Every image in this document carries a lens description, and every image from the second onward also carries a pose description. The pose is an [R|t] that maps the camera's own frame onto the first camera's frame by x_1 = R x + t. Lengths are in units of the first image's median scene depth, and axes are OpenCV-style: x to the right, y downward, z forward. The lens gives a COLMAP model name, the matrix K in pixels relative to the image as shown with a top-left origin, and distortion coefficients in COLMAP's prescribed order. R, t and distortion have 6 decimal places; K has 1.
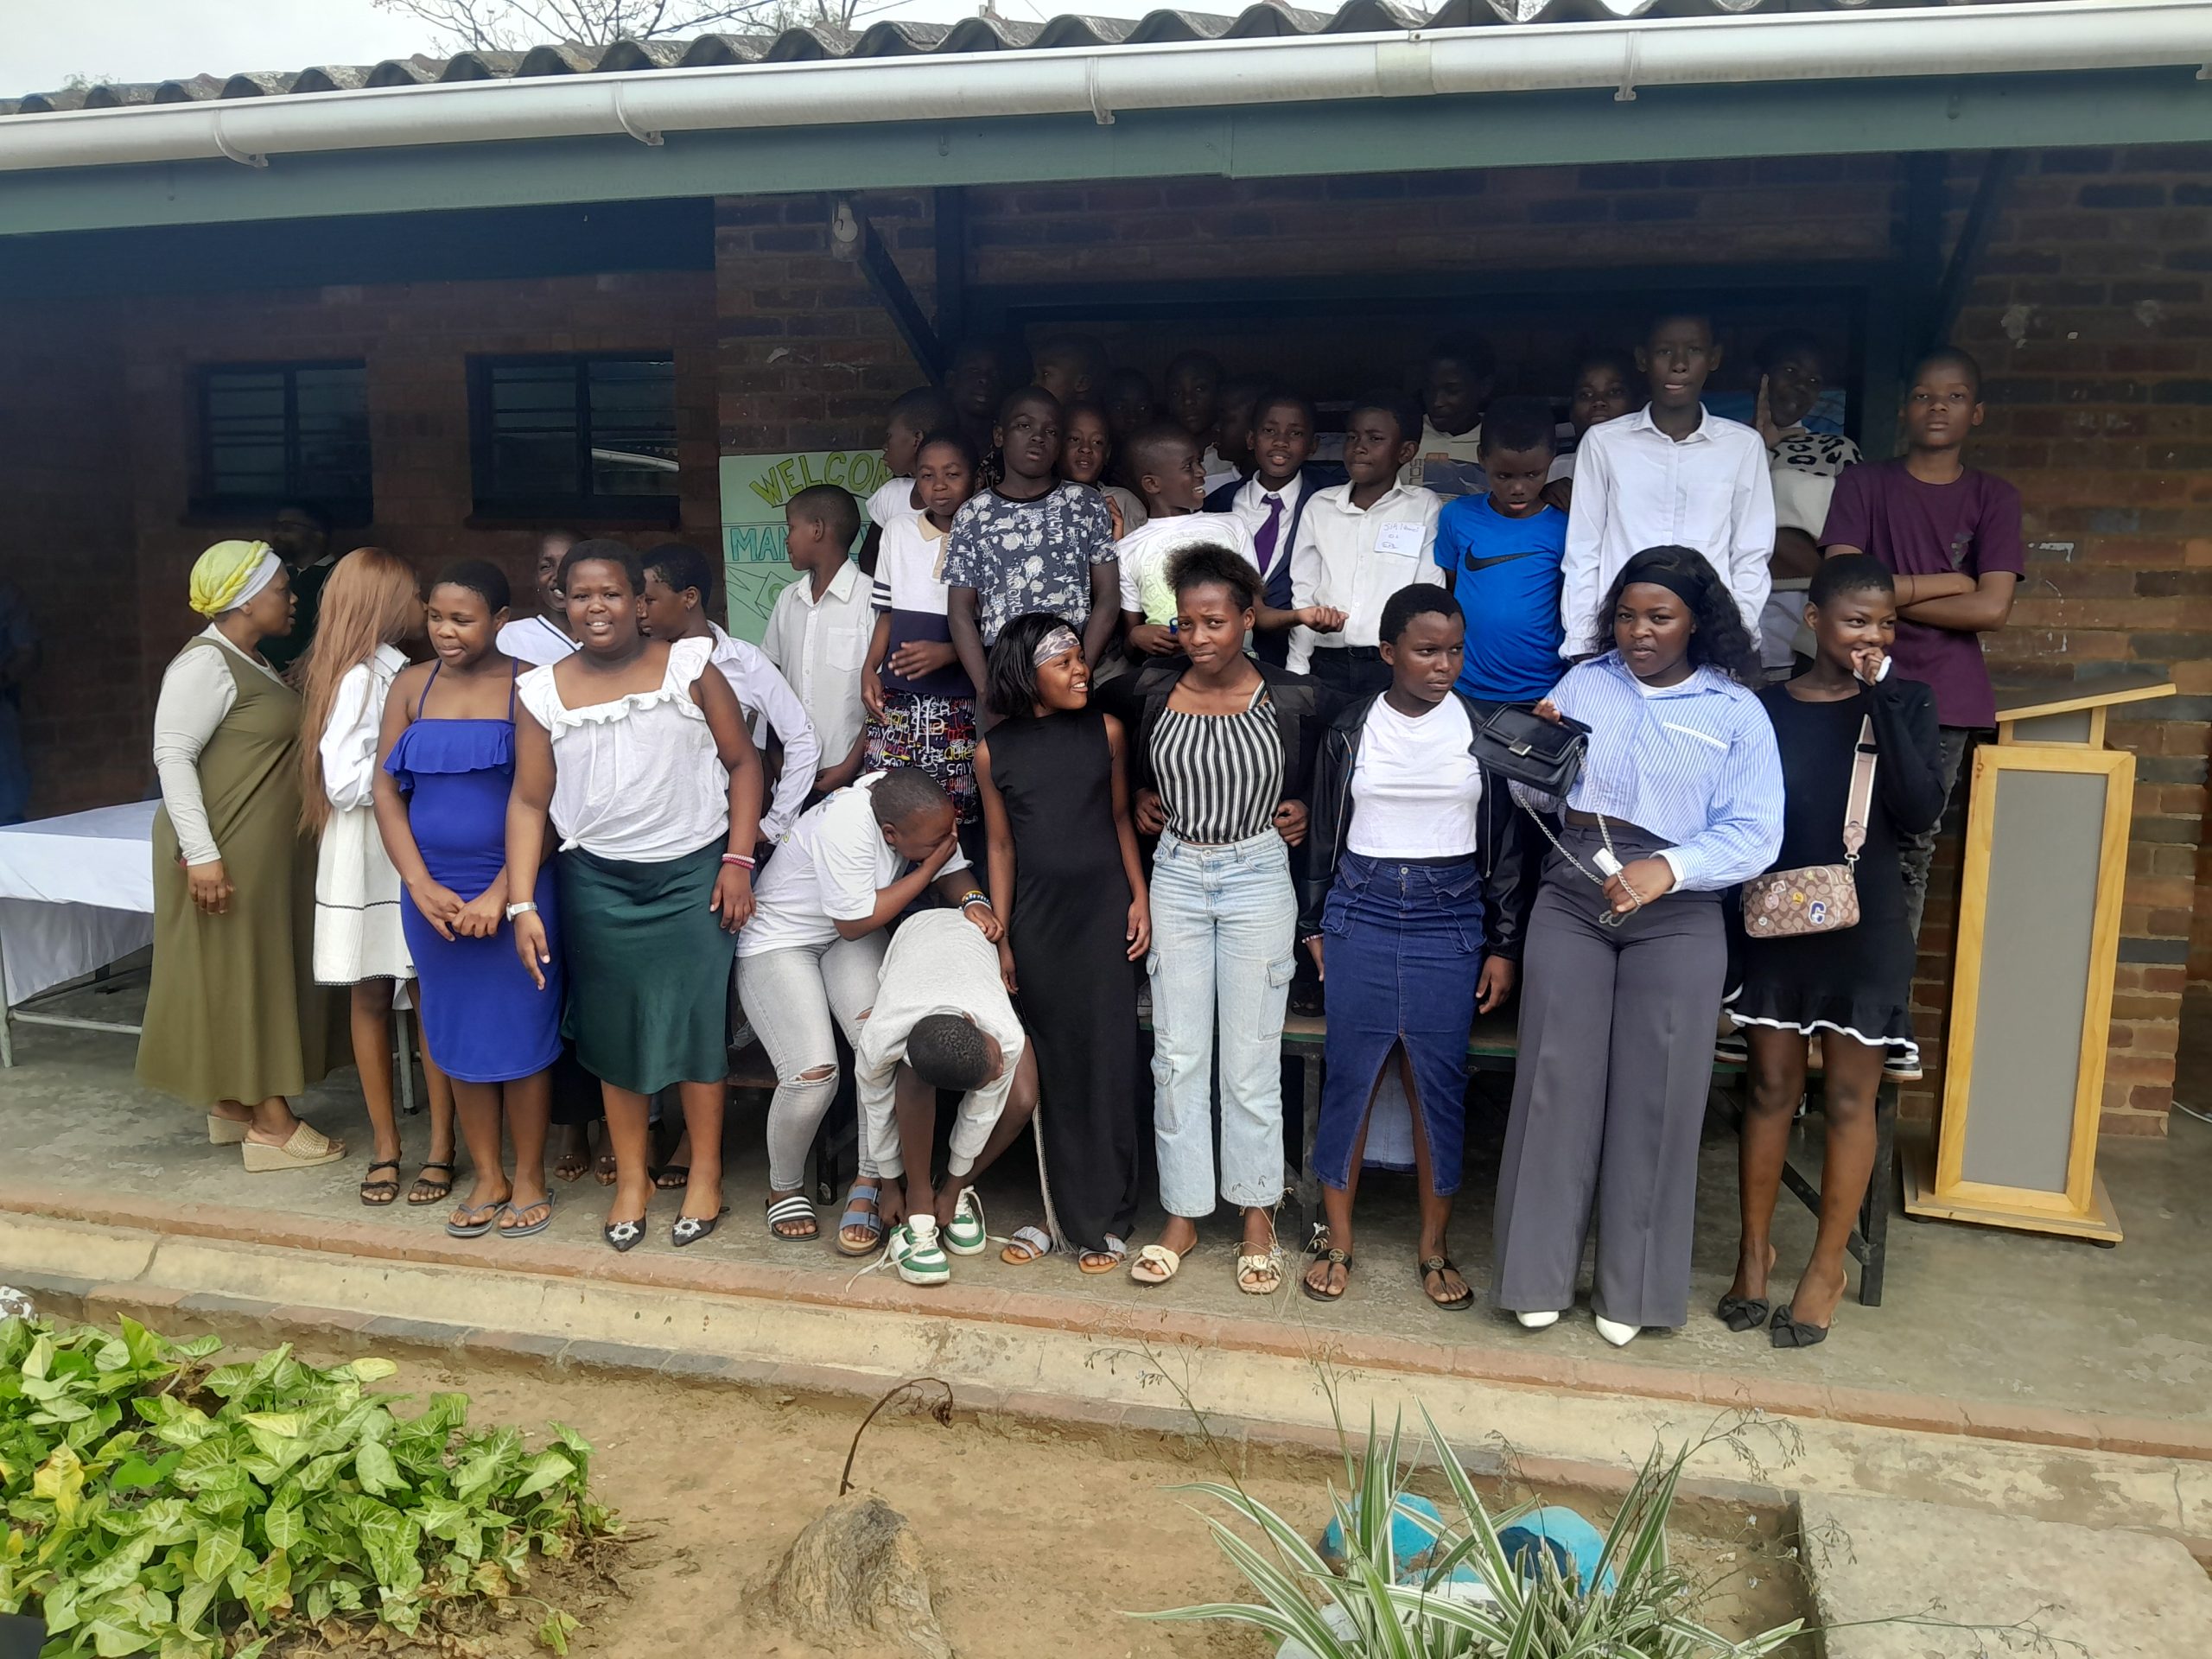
lens RADIAL K [[1730.9, 0, 1105.6], [0, 1730.9, 841.8], [0, 0, 1]] dist [0.017185, -0.066646]
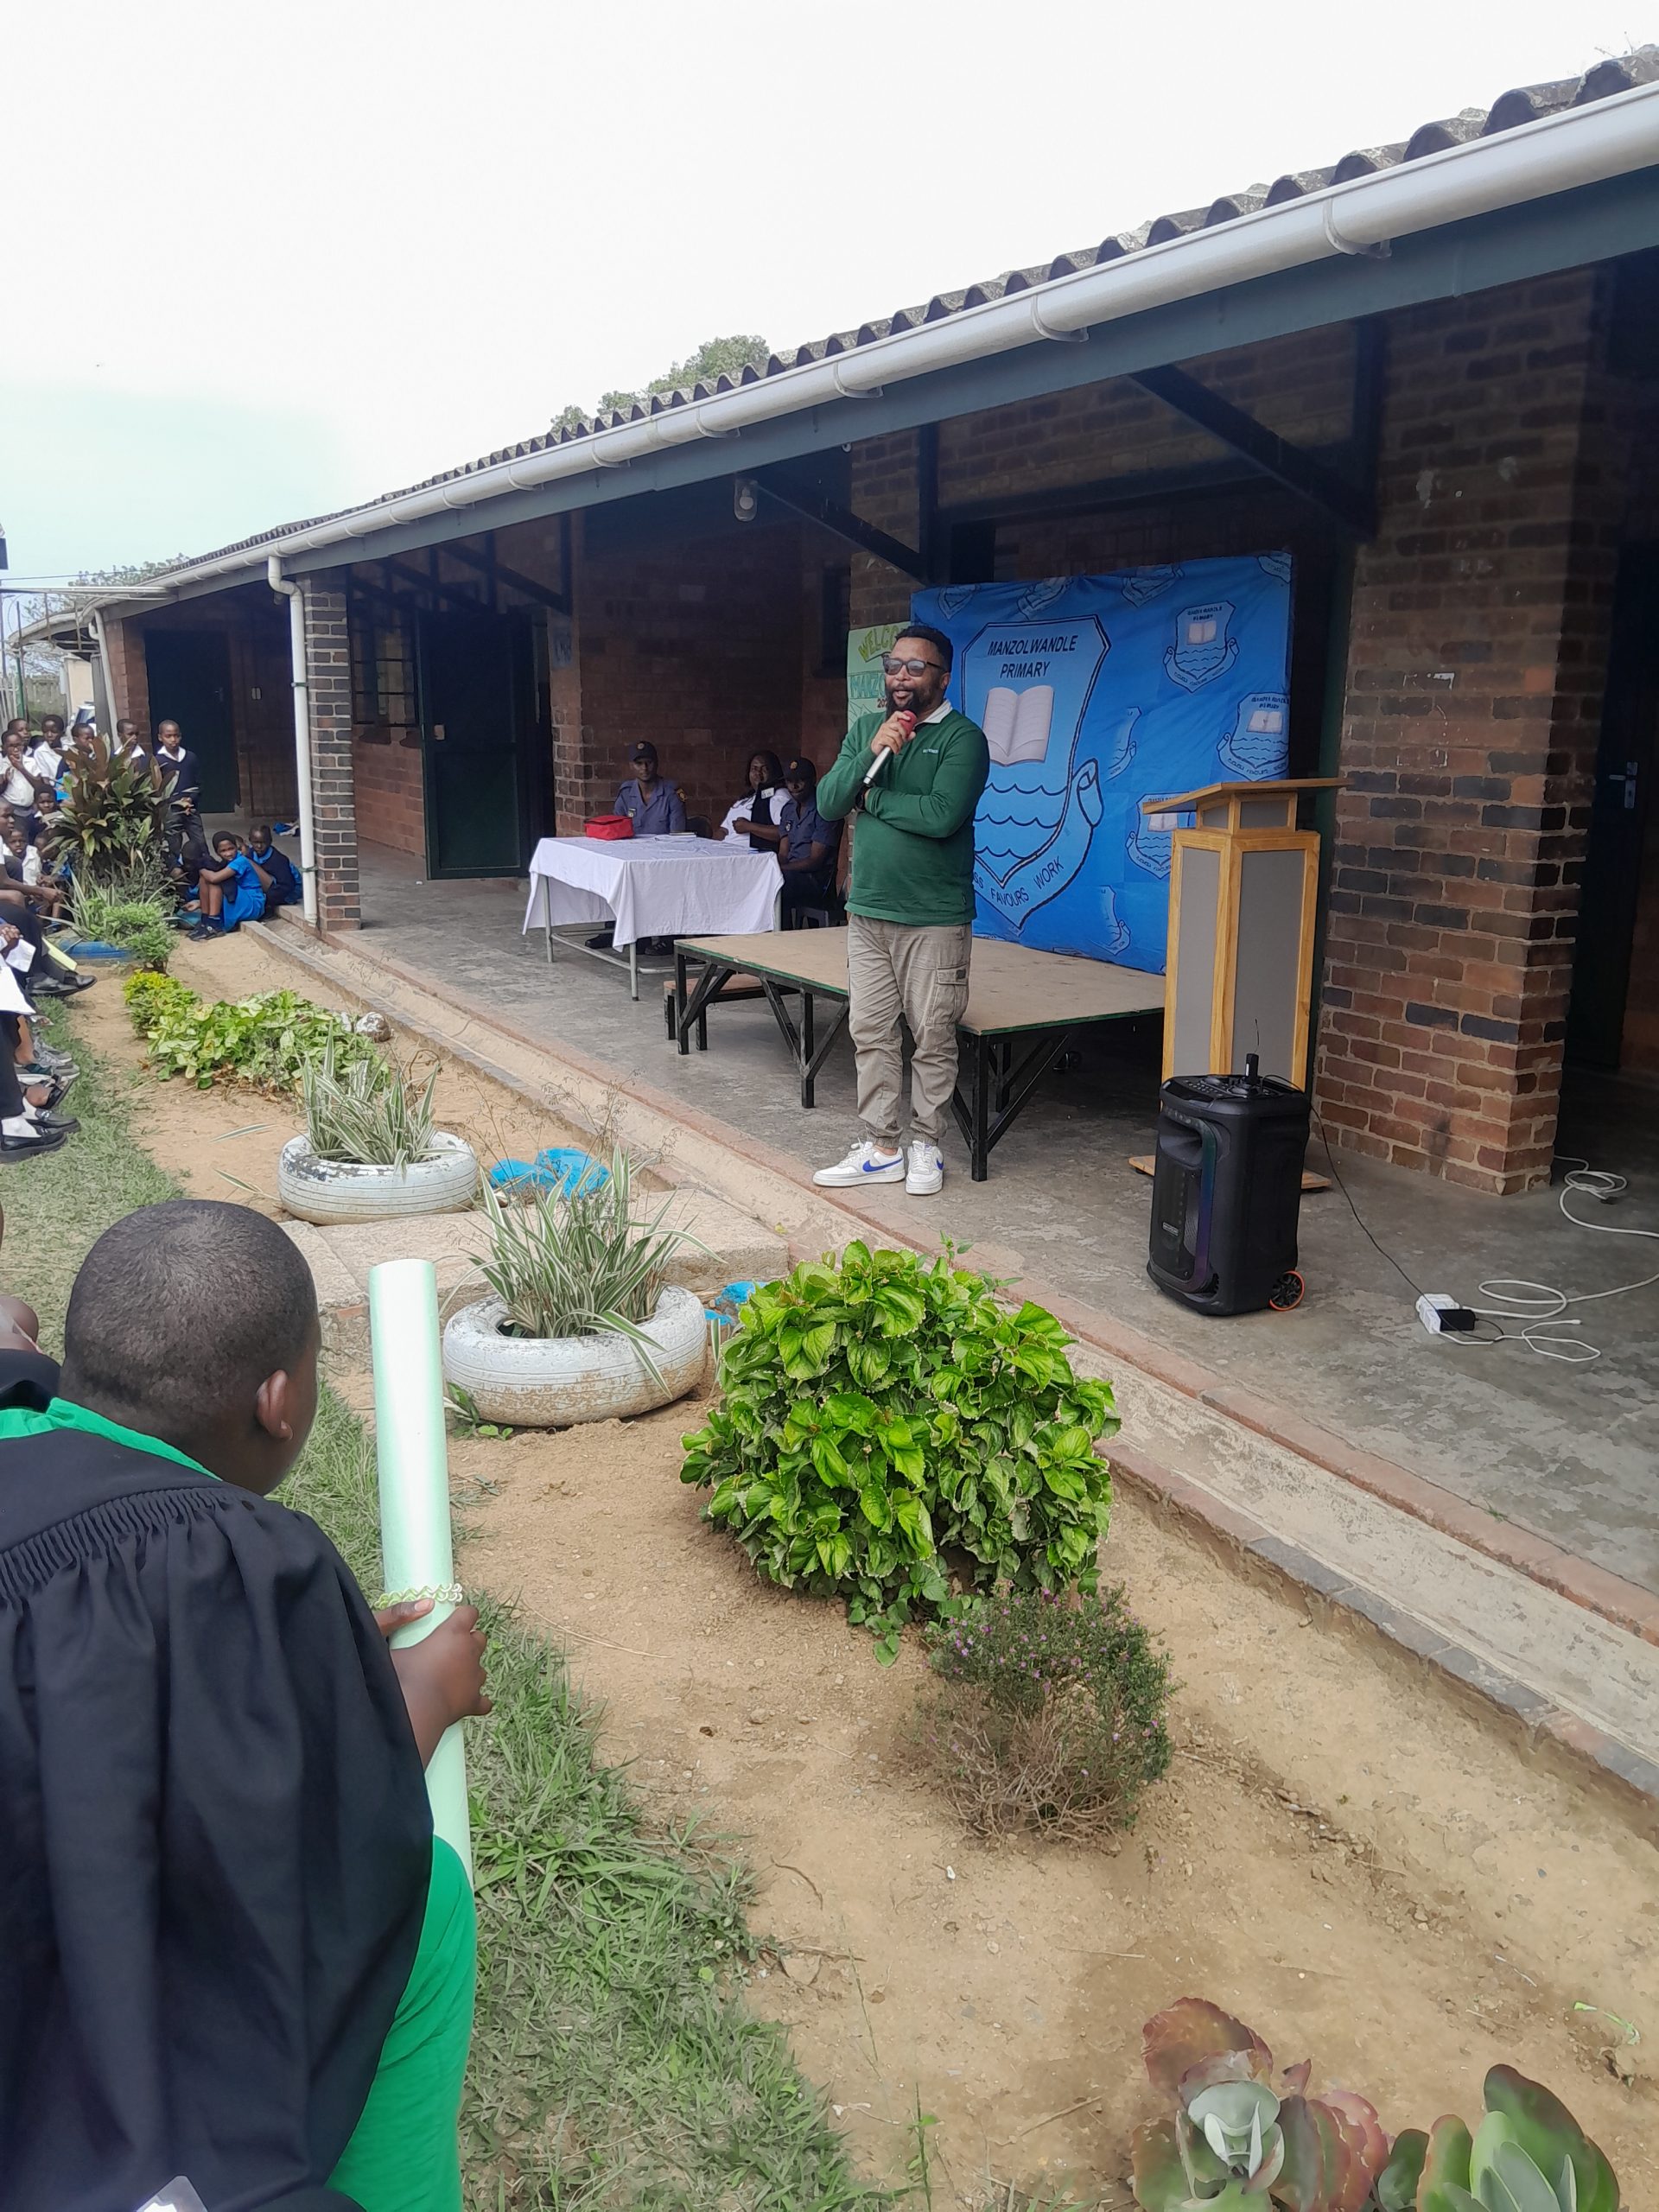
lens RADIAL K [[1730.9, 0, 805.2], [0, 1730.9, 1130.6], [0, 0, 1]] dist [0.017185, -0.066646]
pose [[0.670929, 0.174582, -0.720677, 1.343738], [-0.112725, 0.984607, 0.133575, 0.030975], [0.732903, -0.008381, 0.680281, -0.152949]]
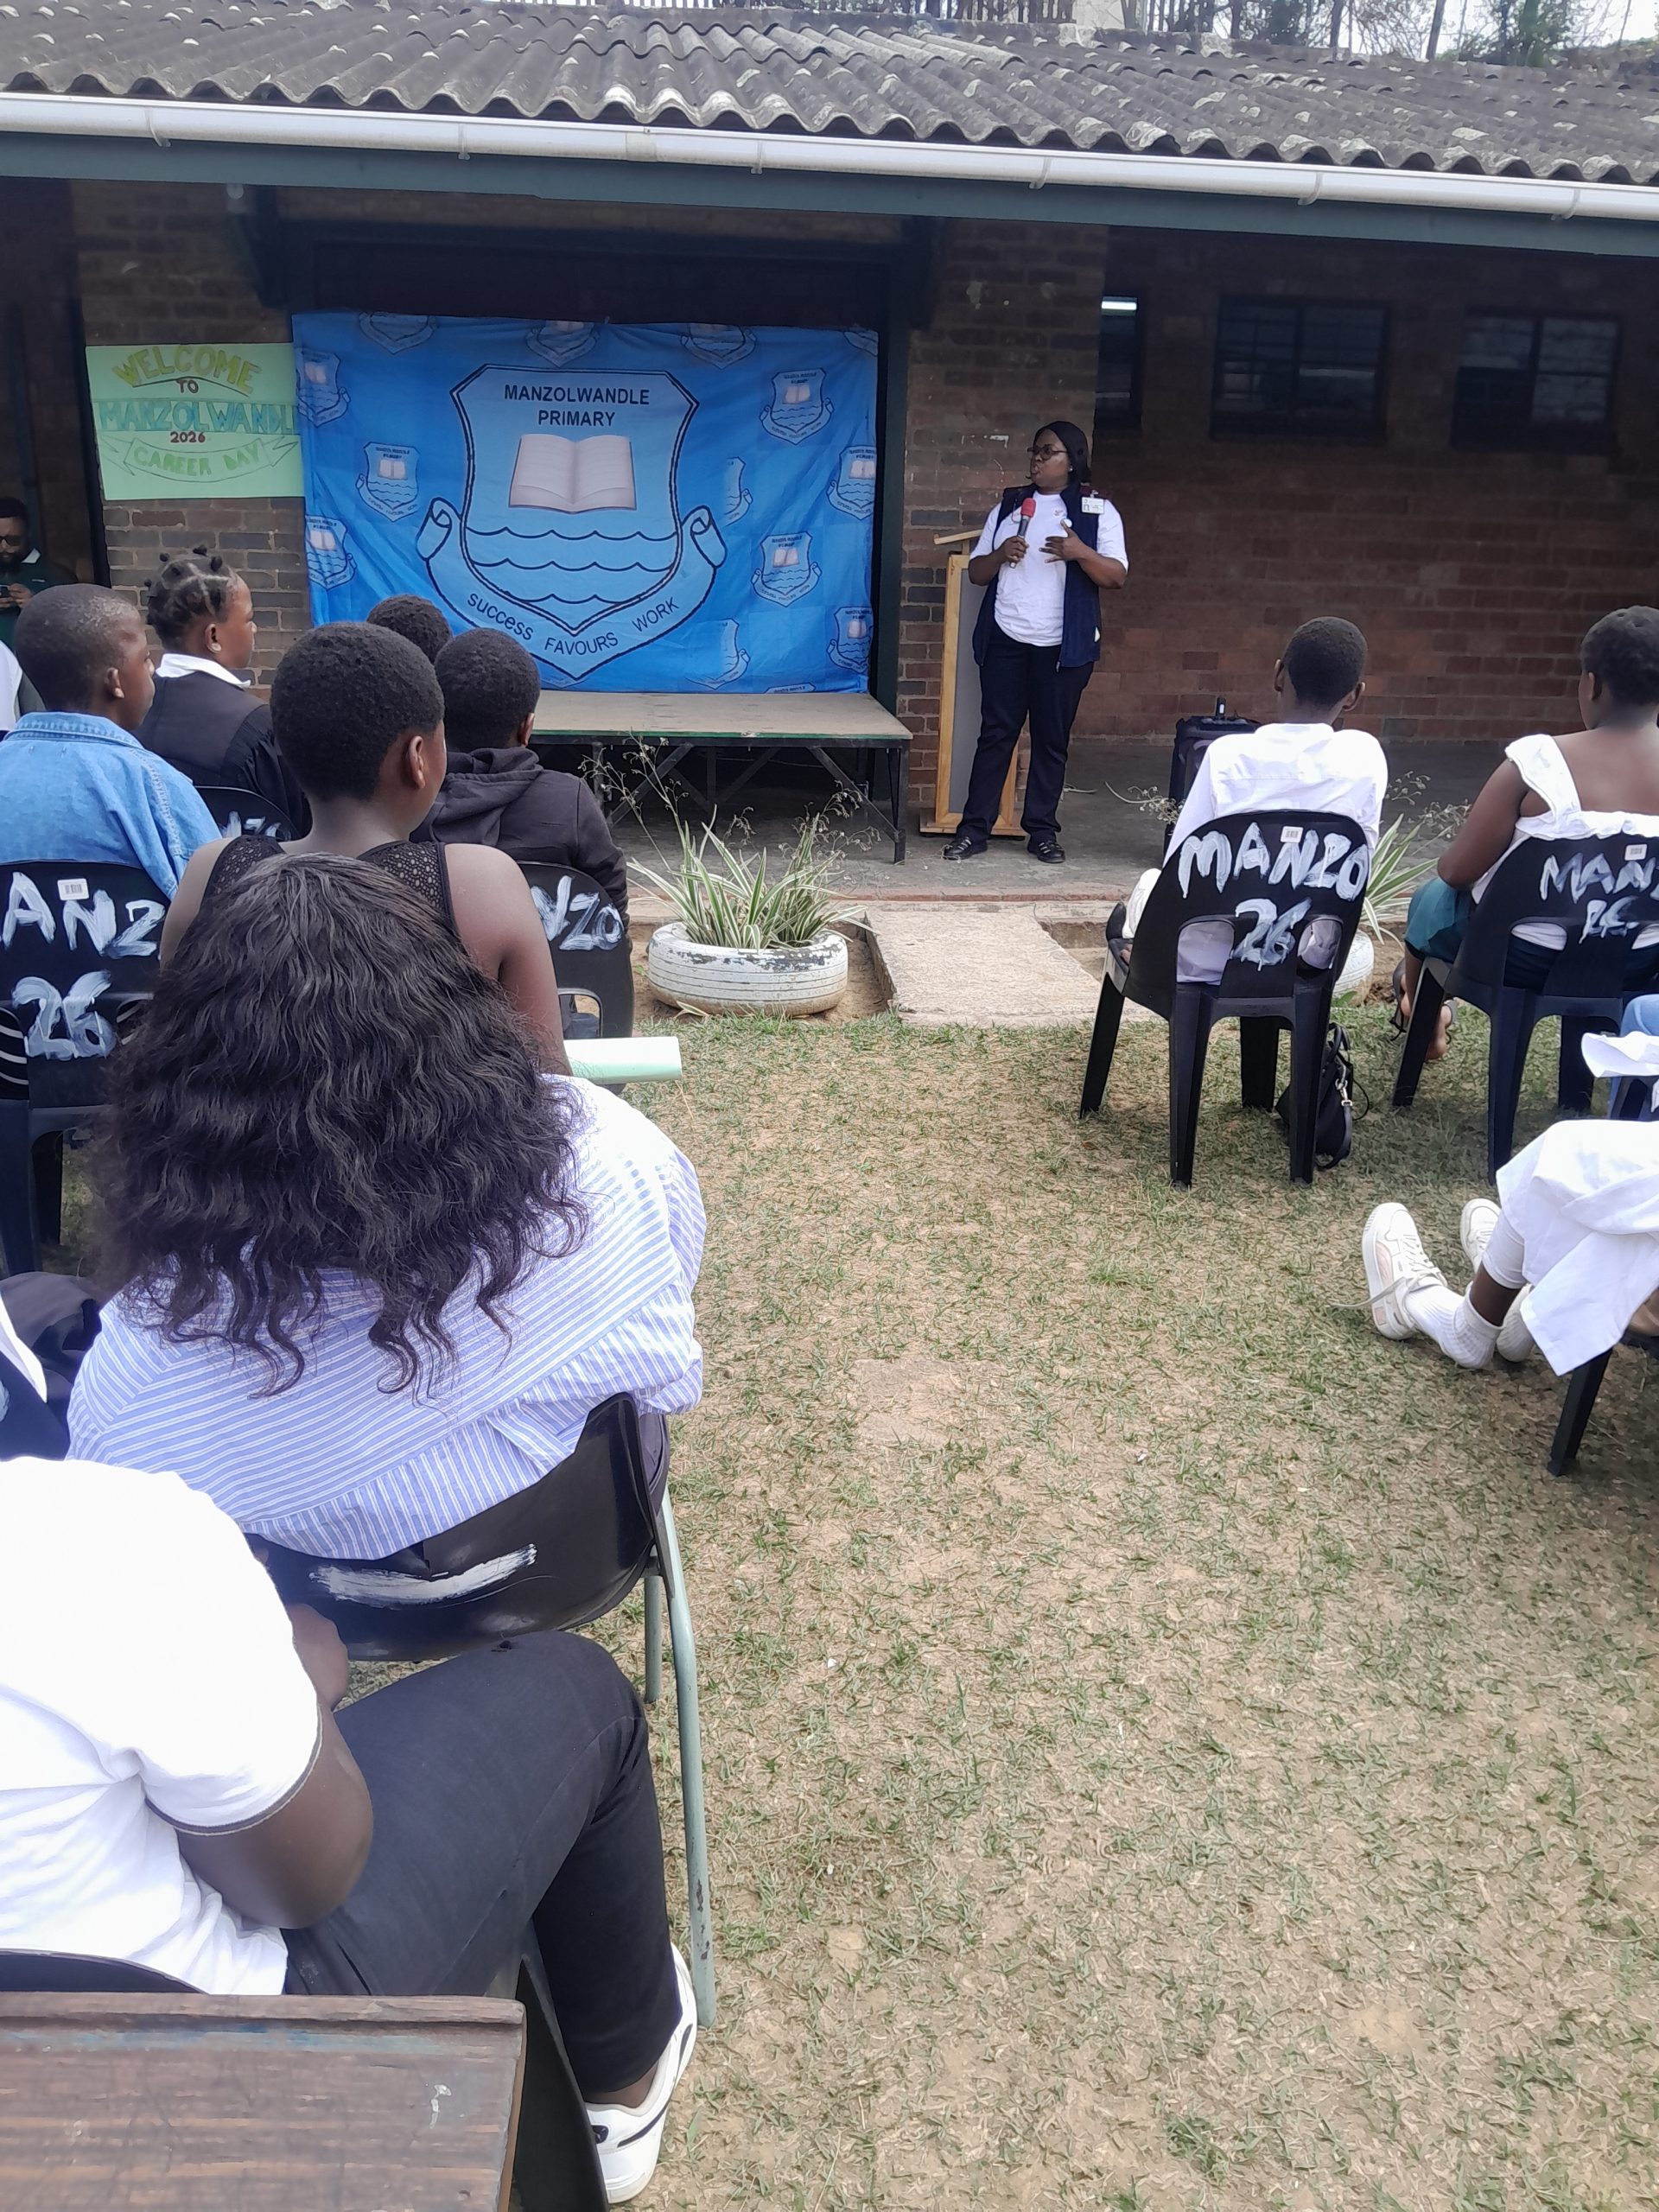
lens RADIAL K [[1733.8, 0, 808.4], [0, 1733.8, 1124.3], [0, 0, 1]] dist [0.032019, -0.094914]
pose [[0.941147, -0.102014, 0.322236, -0.264967], [0.034389, 0.977319, 0.208962, 0.136385], [-0.336245, -0.185583, 0.923308, -0.698852]]
